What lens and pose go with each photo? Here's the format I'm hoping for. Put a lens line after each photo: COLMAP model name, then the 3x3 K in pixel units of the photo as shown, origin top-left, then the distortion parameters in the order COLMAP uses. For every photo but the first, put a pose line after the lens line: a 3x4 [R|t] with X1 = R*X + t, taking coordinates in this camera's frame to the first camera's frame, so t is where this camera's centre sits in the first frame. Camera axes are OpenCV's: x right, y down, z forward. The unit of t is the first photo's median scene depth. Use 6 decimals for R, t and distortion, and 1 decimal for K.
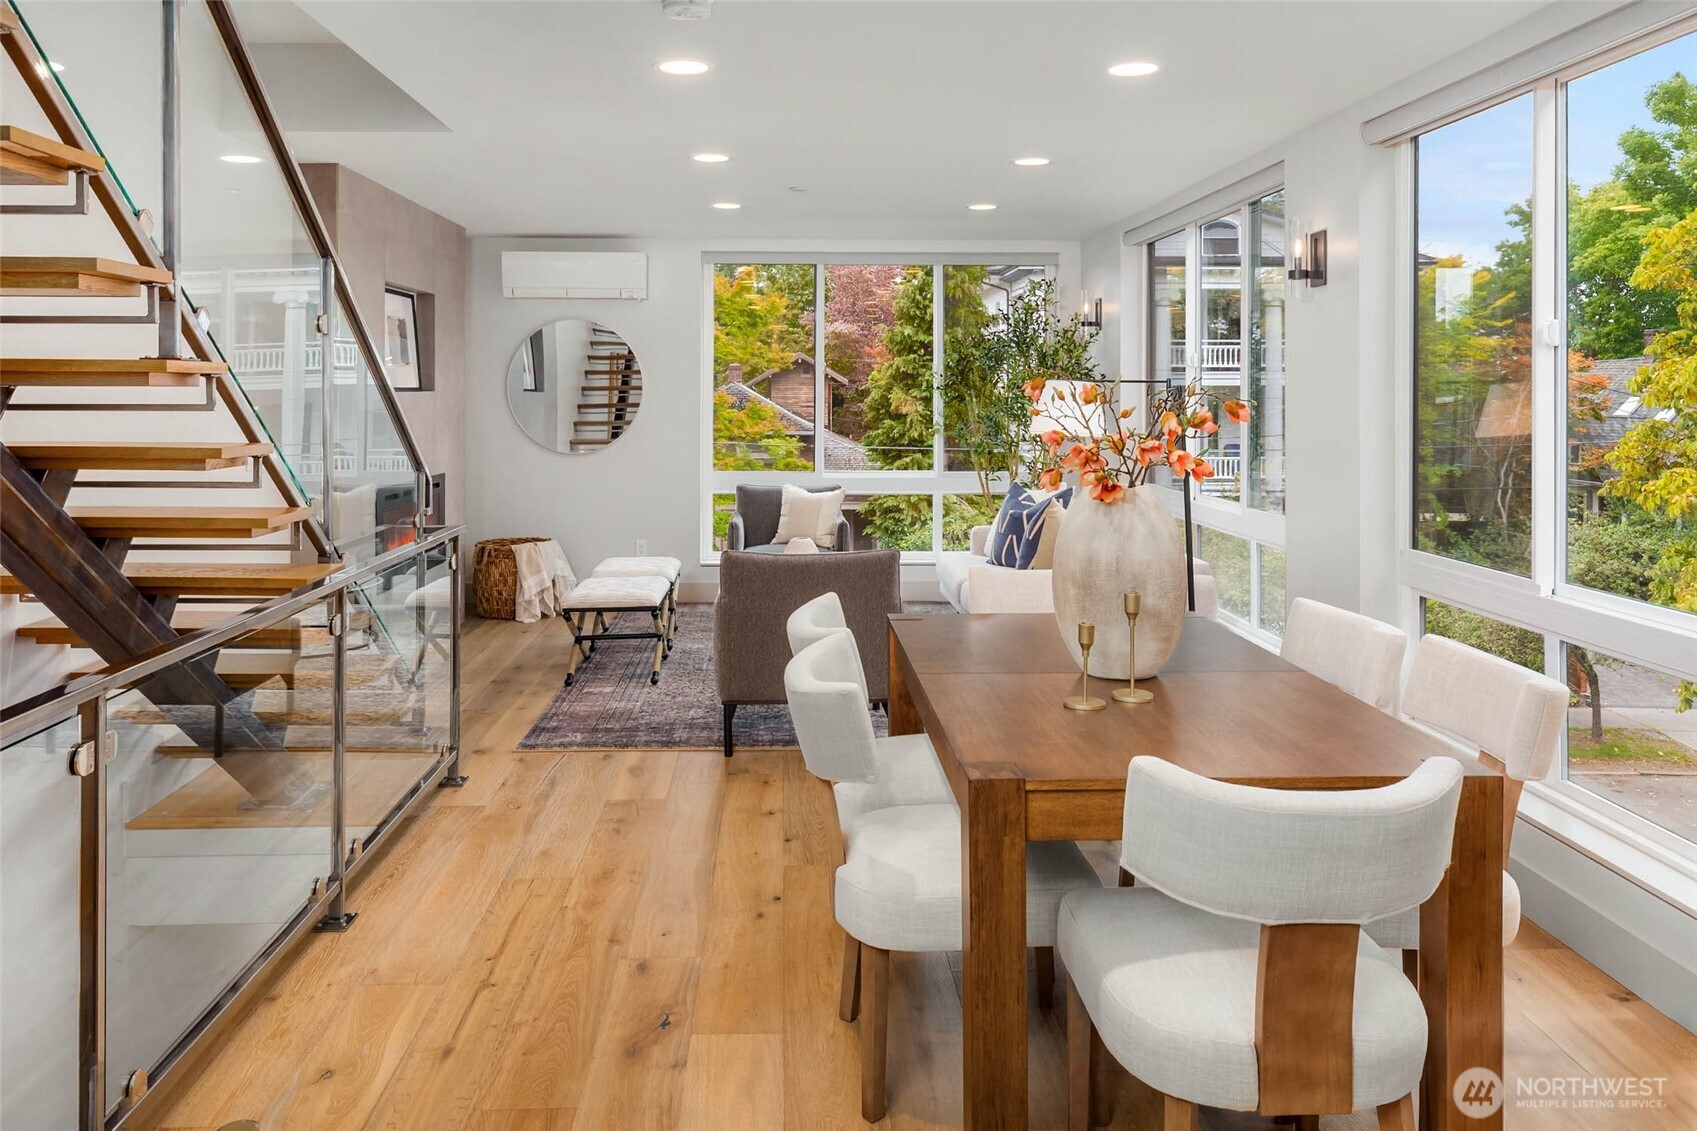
lens RADIAL K [[1216.2, 0, 844.5], [0, 1216.2, 396.4], [0, 0, 1]] dist [-0.000621, -0.000134]
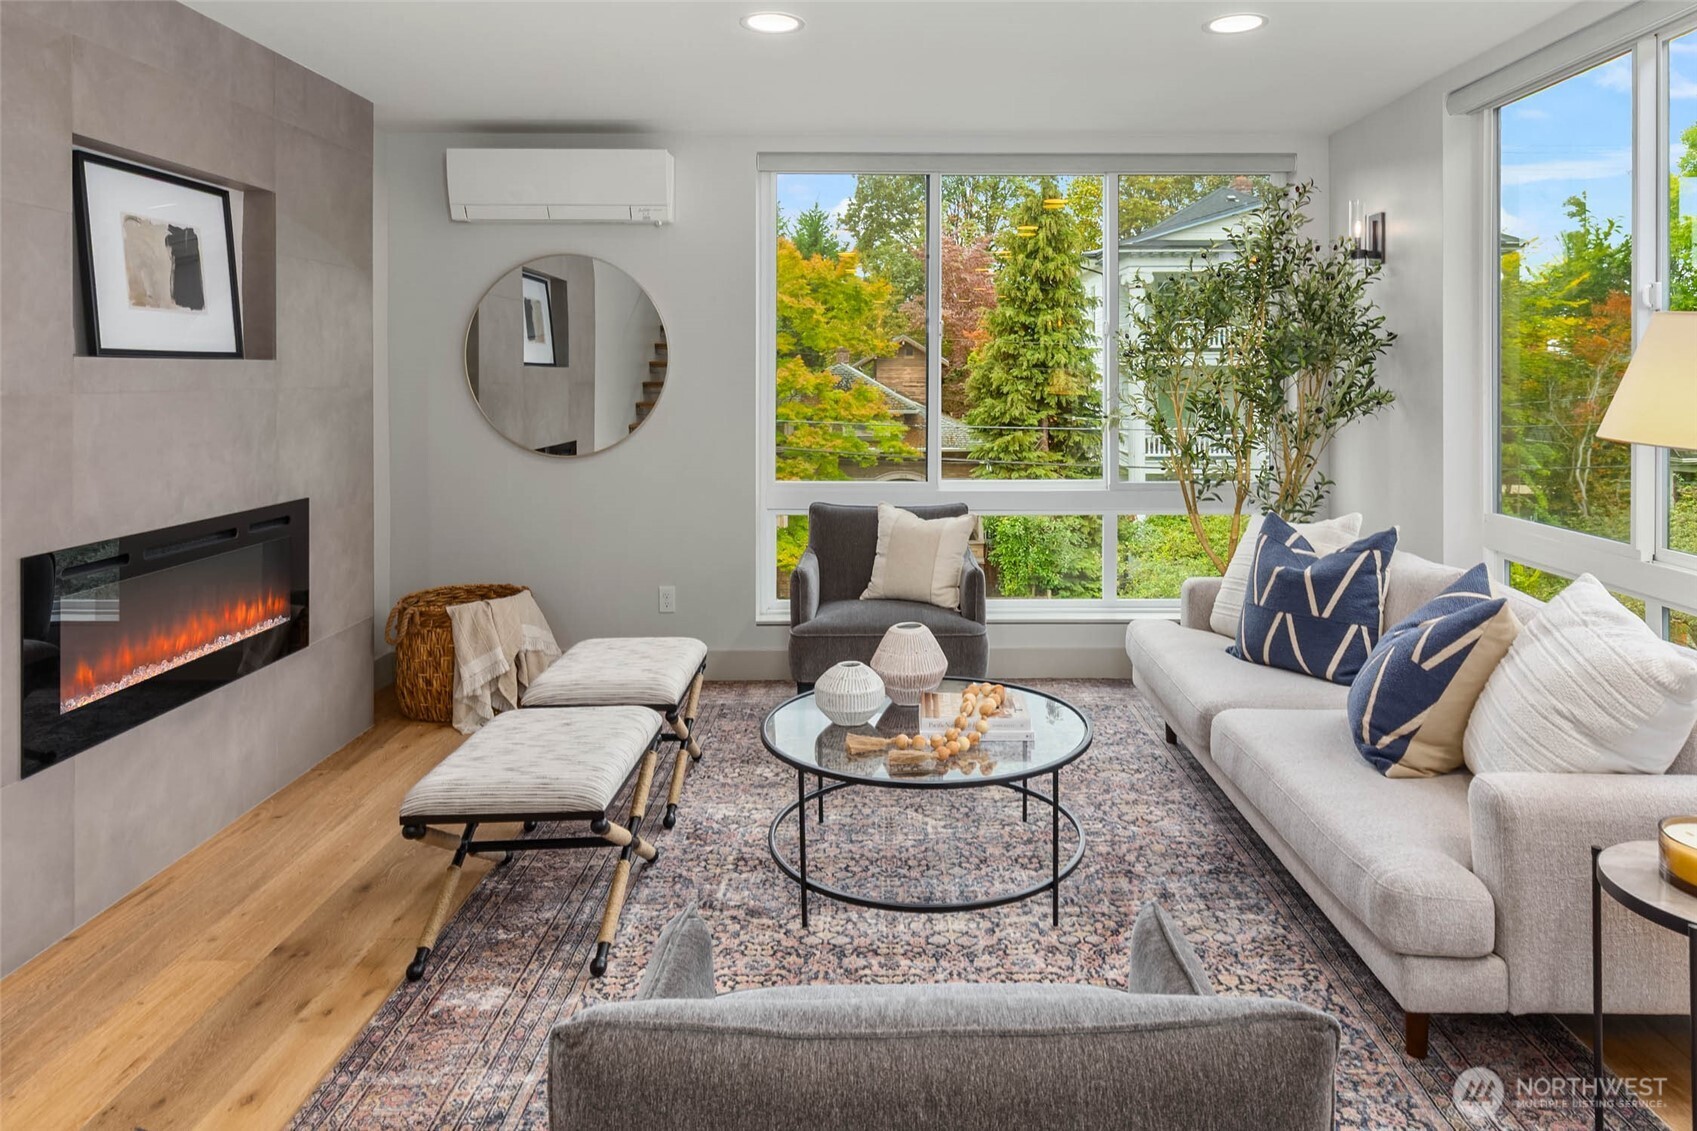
lens RADIAL K [[1094.5, 0, 846.8], [0, 1094.5, 385.1], [0, 0, 1]] dist [0.000535, 0.000655]
pose [[0.996099, -0.001754, -0.088223, -0.015919], [0.002401, 0.999971, 0.007228, 0.004012], [0.088208, -0.007412, 0.996075, 0.408919]]
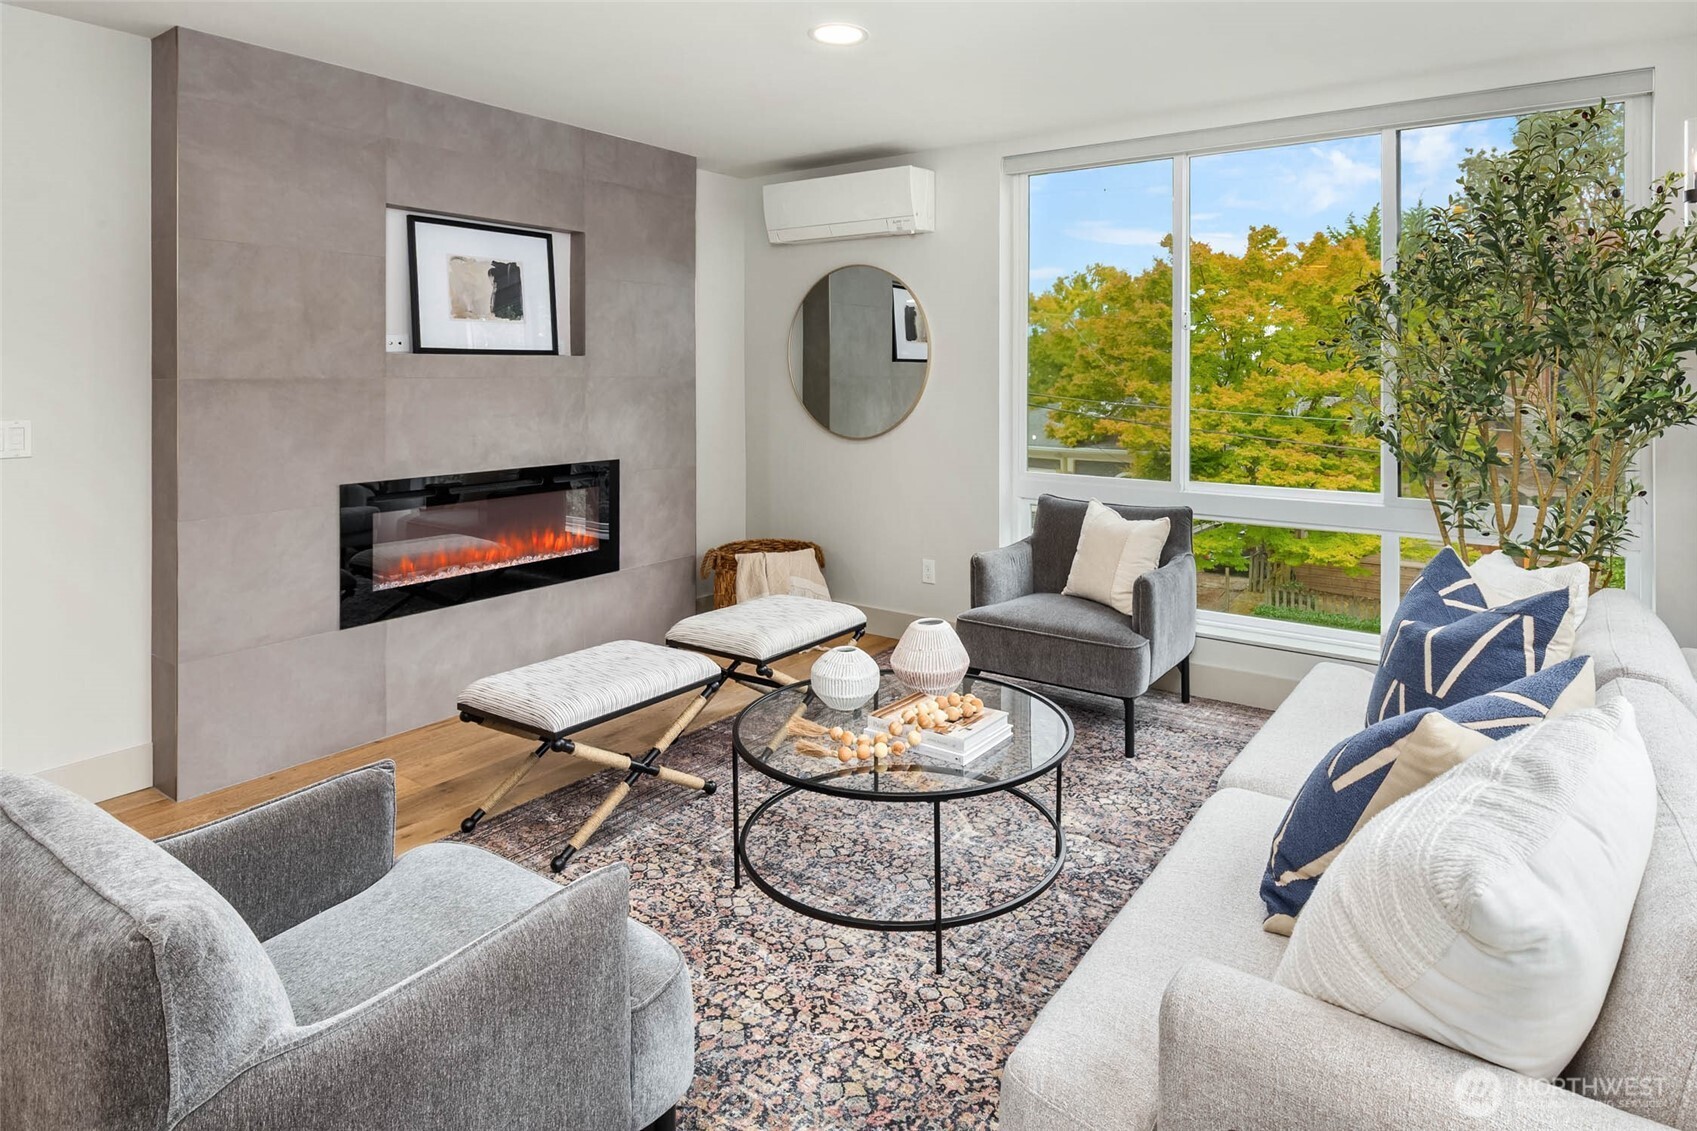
lens RADIAL K [[938.6, 0, 850.3], [0, 938.6, 375.3], [0, 0, 1]] dist [-0.001511, 0.000338]
pose [[0.771335, 0.002774, -0.636423, 0.159024], [-0.003124, 0.999995, 0.000573, 0.006543], [0.636421, 0.001546, 0.771340, 0.528272]]
